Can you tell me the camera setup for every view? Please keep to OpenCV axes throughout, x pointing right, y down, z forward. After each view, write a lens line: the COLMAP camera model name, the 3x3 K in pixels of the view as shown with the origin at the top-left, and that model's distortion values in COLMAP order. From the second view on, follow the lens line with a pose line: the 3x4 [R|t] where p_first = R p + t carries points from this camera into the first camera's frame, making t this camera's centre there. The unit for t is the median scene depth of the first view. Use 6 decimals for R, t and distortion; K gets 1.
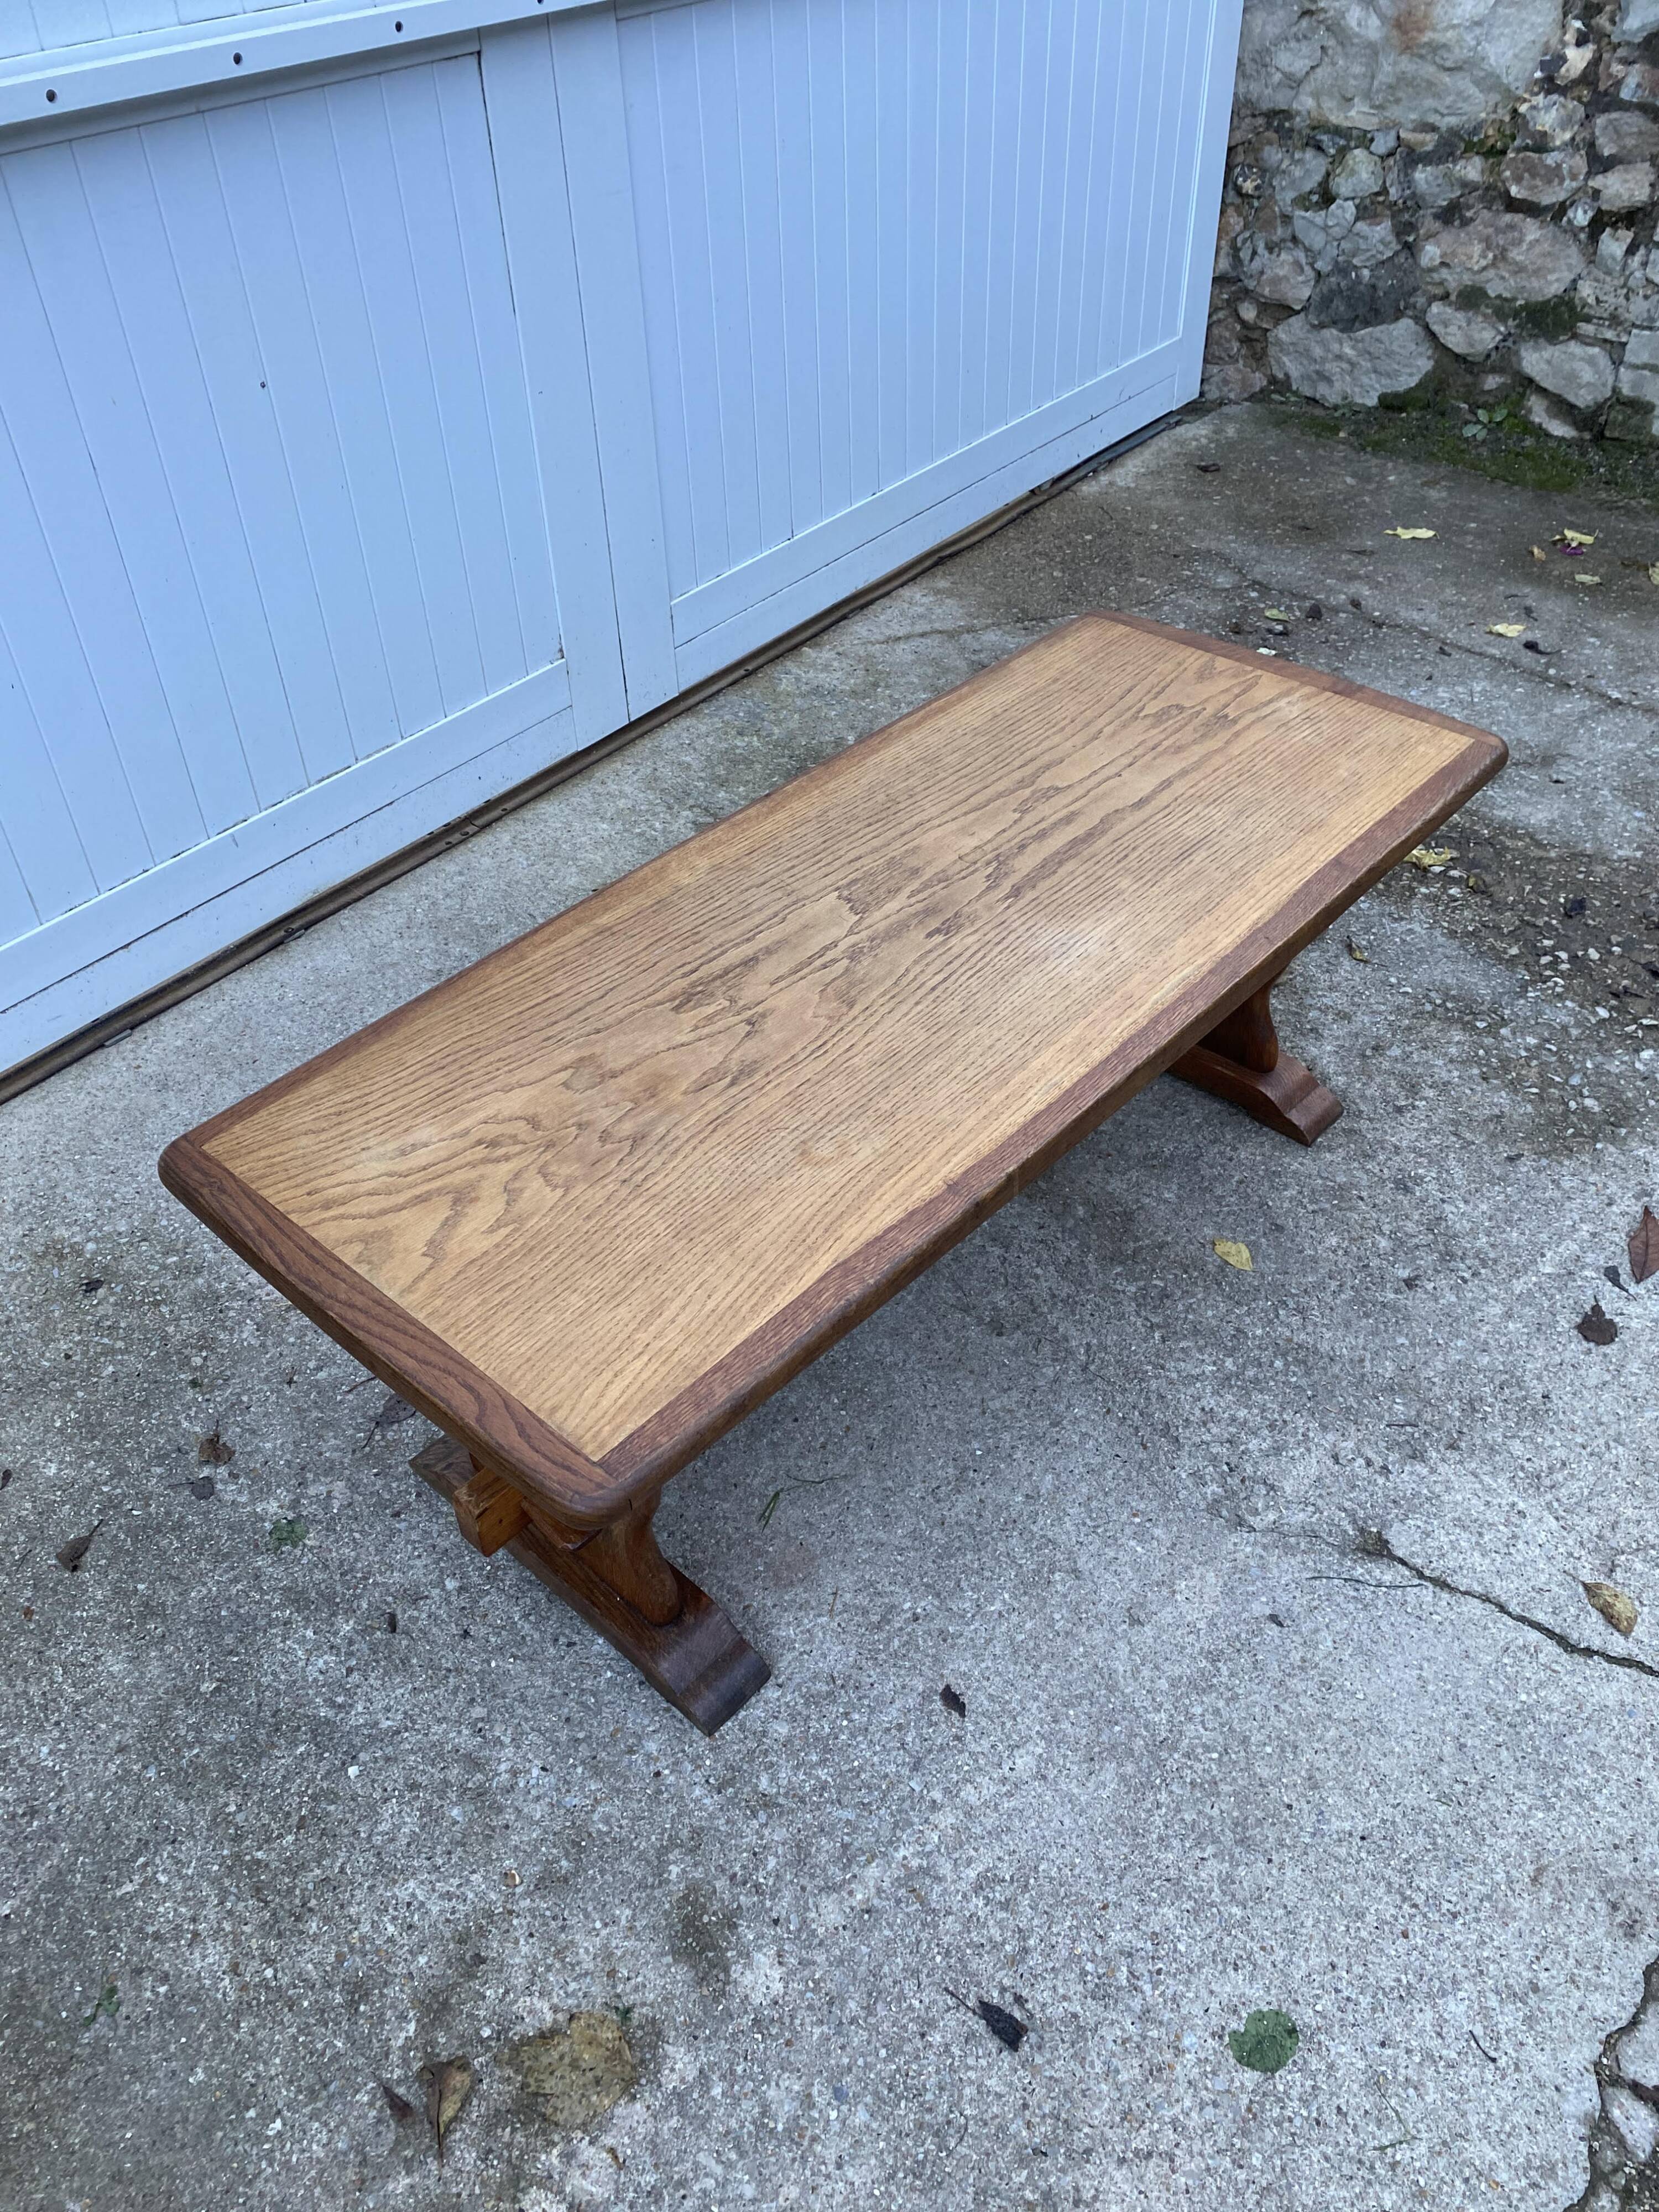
lens RADIAL K [[1683.7, 0, 825.5], [0, 1683.7, 1107.7], [0, 0, 1]] dist [0.012255, -0.010186]
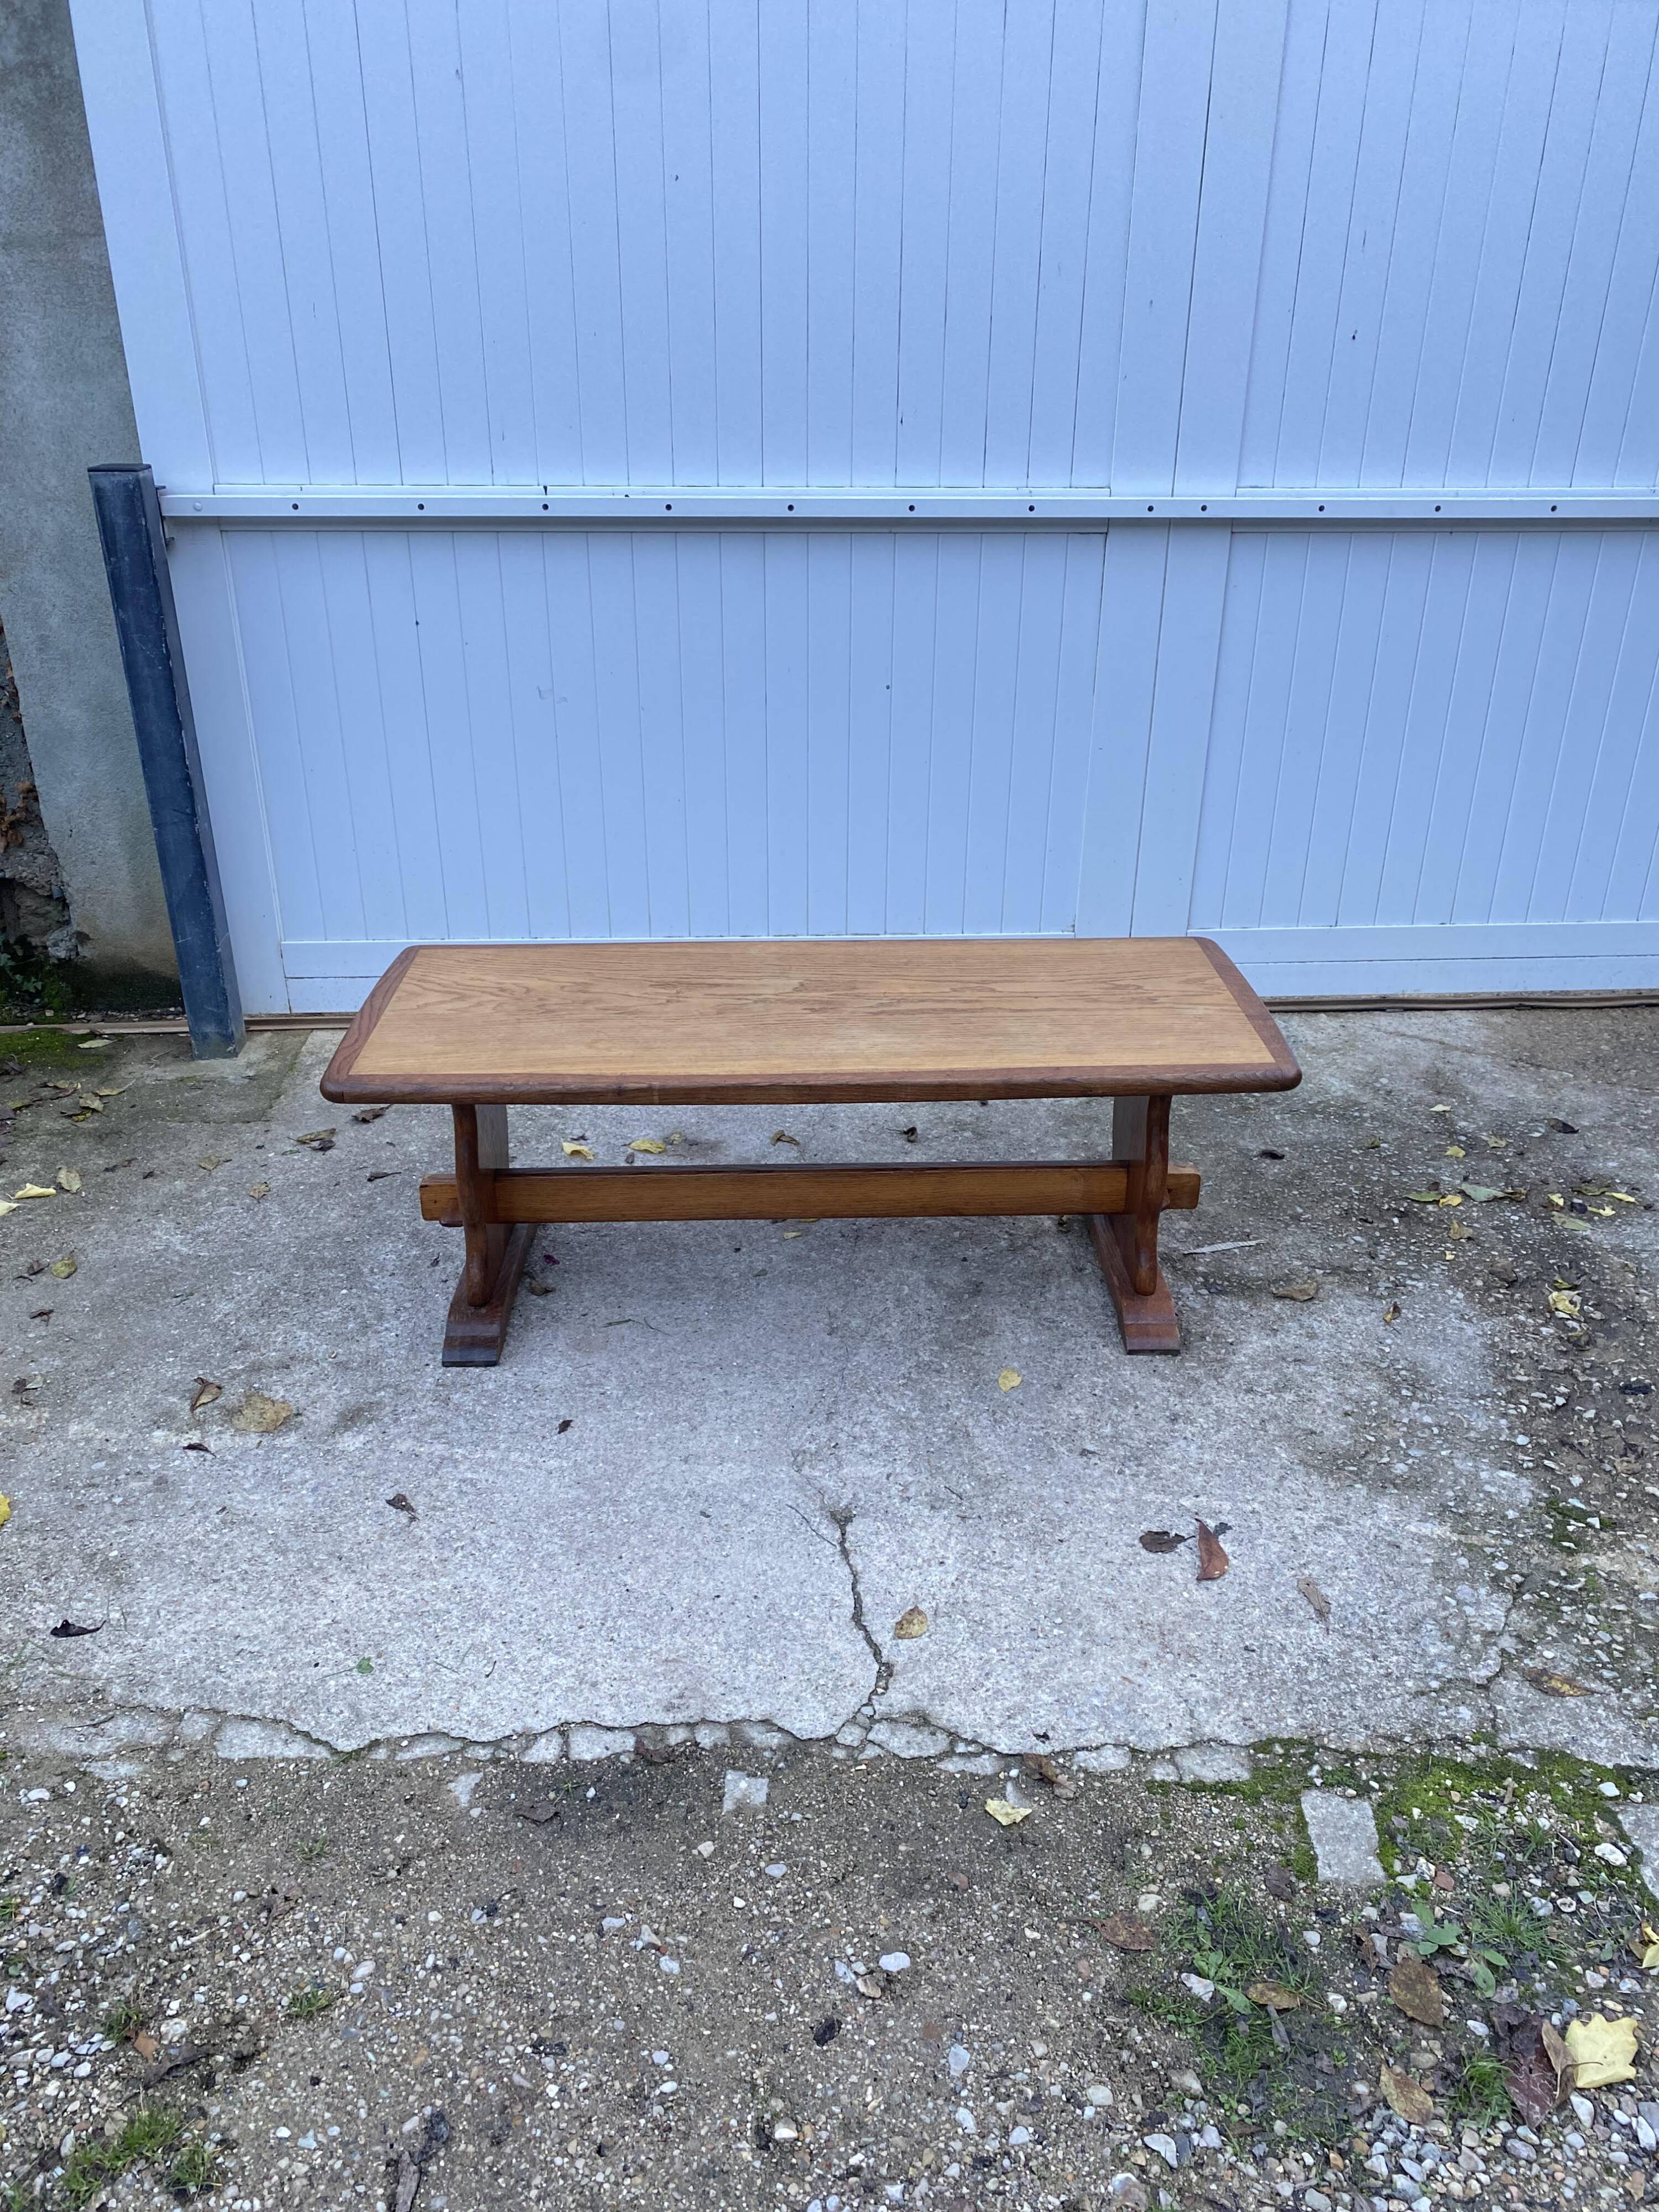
lens RADIAL K [[1683.7, 0, 846.0], [0, 1683.7, 1096.8], [0, 0, 1]] dist [0.012255, -0.010186]
pose [[0.676609, 0.345461, -0.650275, 1.033304], [-0.503323, 0.861575, -0.065992, 0.053783], [0.537463, 0.371949, 0.756827, -0.135612]]
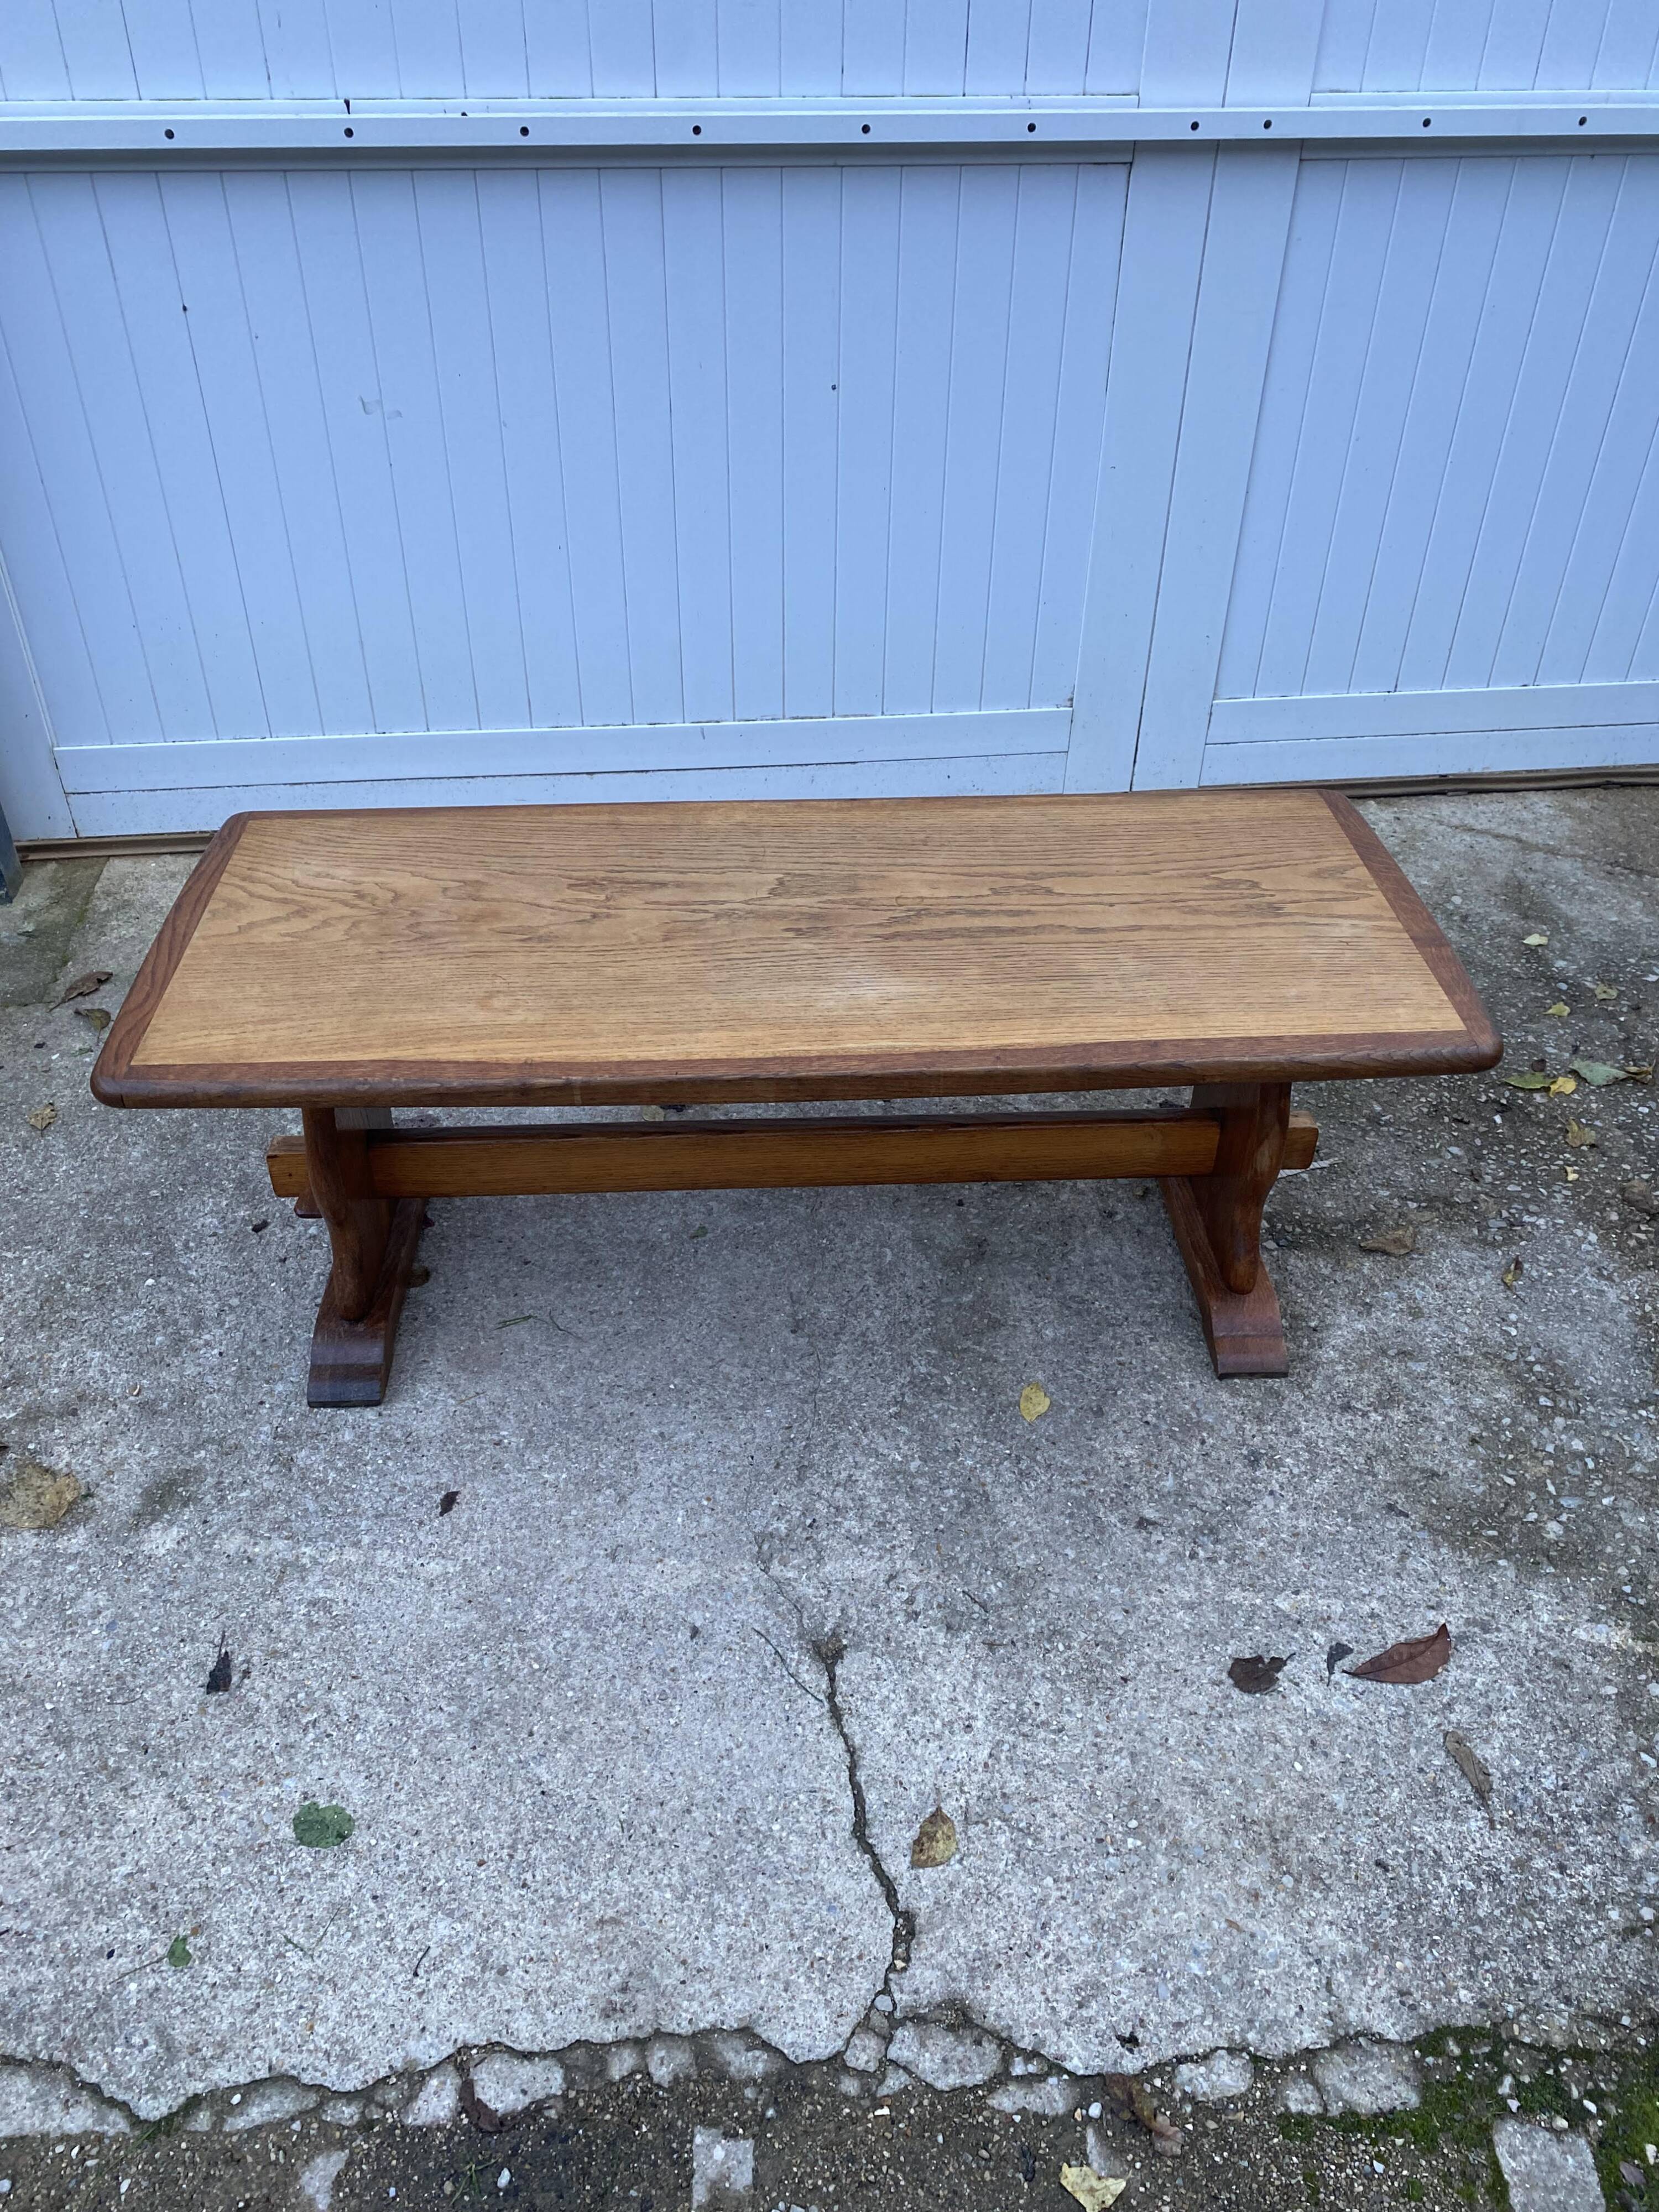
lens RADIAL K [[1683.7, 0, 818.5], [0, 1683.7, 1099.7], [0, 0, 1]] dist [0.012255, -0.010186]
pose [[0.708138, 0.452614, -0.541923, 0.680593], [-0.482765, 0.870454, 0.096168, -0.113242], [0.515247, 0.193521, 0.834908, 0.092316]]
